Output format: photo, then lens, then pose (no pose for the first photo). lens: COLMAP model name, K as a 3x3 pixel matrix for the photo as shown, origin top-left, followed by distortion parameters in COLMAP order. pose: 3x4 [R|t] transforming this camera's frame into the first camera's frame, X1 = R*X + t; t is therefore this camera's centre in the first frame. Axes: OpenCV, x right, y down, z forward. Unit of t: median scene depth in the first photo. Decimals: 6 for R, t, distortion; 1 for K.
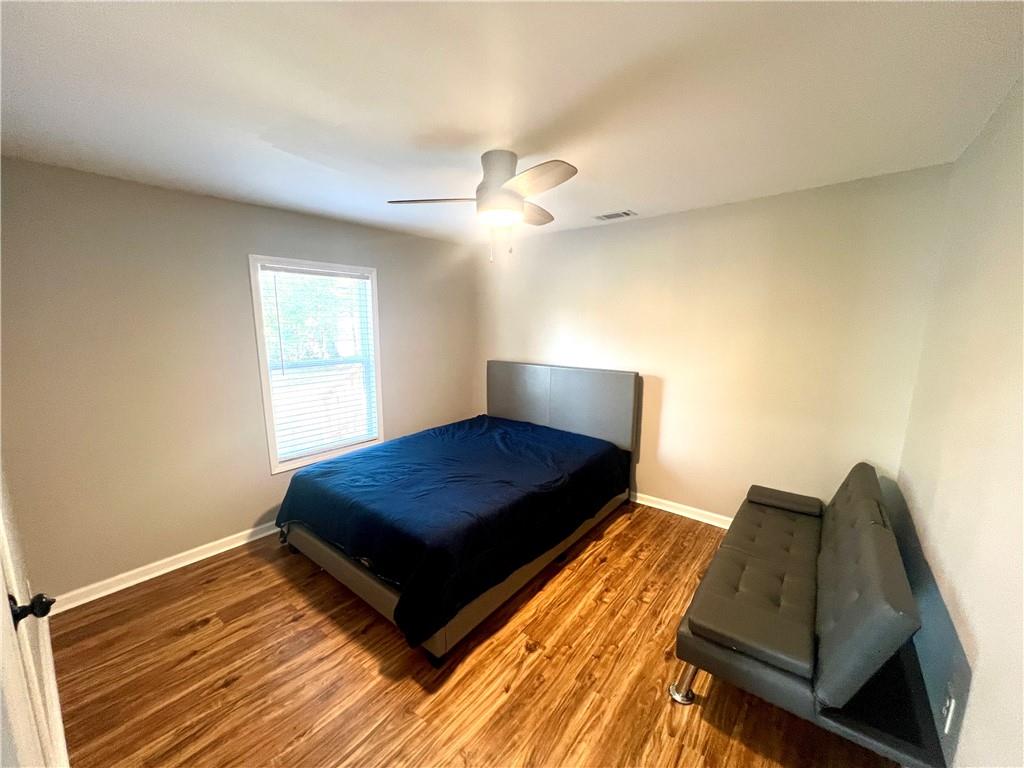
lens RADIAL K [[407.5, 0, 513.1], [0, 407.5, 386.8], [0, 0, 1]] dist [-0.001978, 0.000659]
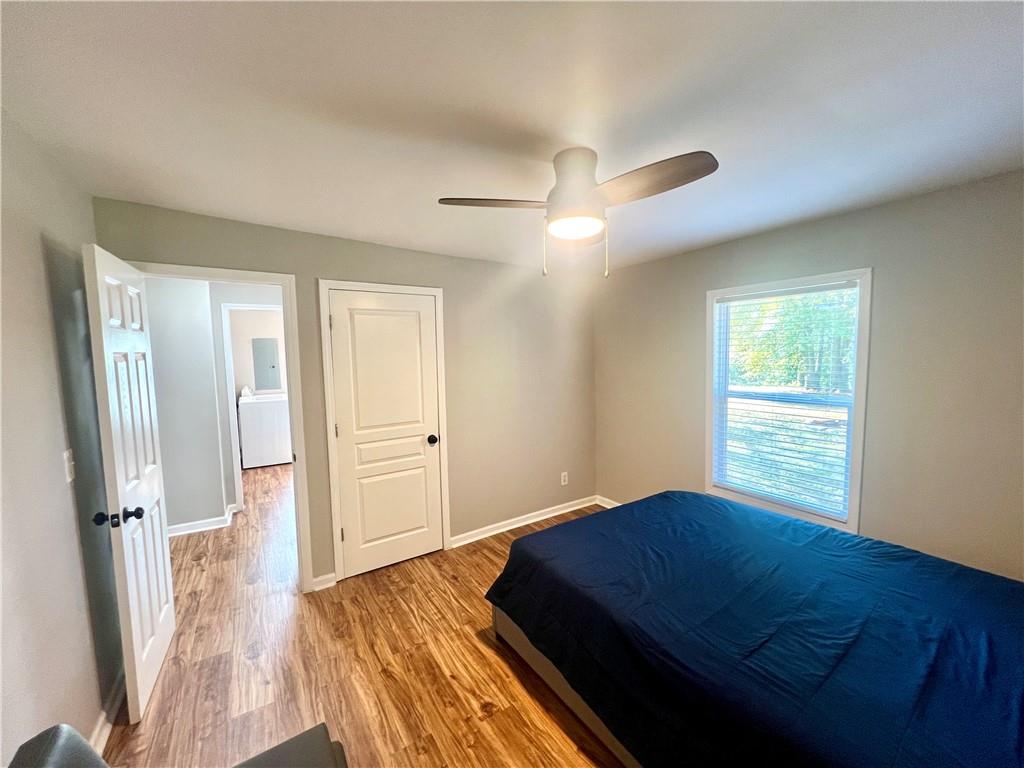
lens RADIAL K [[407.5, 0, 513.1], [0, 407.5, 386.8], [0, 0, 1]] dist [-0.001978, 0.000659]
pose [[-0.314111, 0.083335, -0.945722, 0.907139], [-0.133287, 0.982403, 0.130838, -0.213839], [0.939983, 0.167150, -0.297477, 1.313996]]
